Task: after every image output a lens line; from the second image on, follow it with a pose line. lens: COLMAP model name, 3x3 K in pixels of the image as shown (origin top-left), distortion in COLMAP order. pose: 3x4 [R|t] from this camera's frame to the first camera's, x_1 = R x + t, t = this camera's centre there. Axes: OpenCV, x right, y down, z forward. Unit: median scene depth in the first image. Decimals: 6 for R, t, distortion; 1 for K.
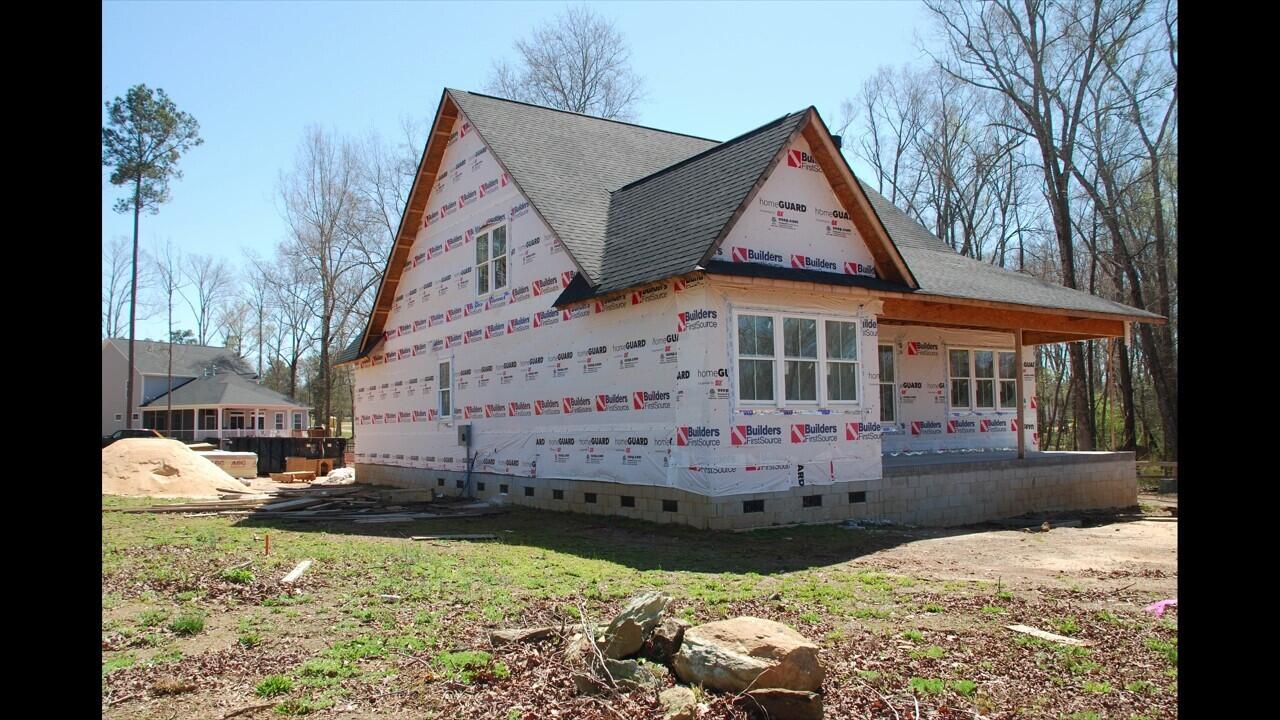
lens RADIAL K [[881.4, 0, 624.5], [0, 881.4, 351.1], [0, 0, 1]] dist [-0.141979, 0.140742]
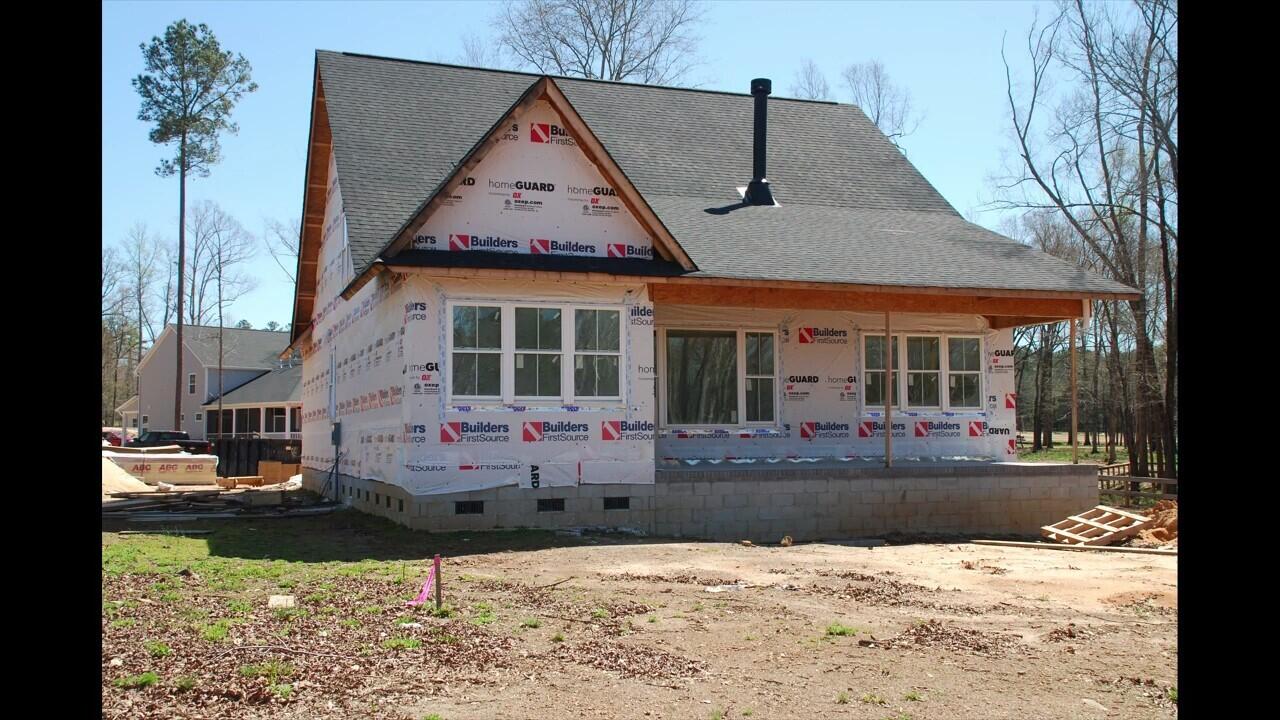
lens RADIAL K [[1147.4, 0, 640.0], [0, 1147.4, 360.0], [0, 0, 1]] dist [0.050641, 0.010276]
pose [[0.978561, -0.005004, -0.205899, 0.523337], [0.009940, 0.999687, 0.022943, -0.008481], [0.205719, -0.024498, 0.978304, -0.160173]]
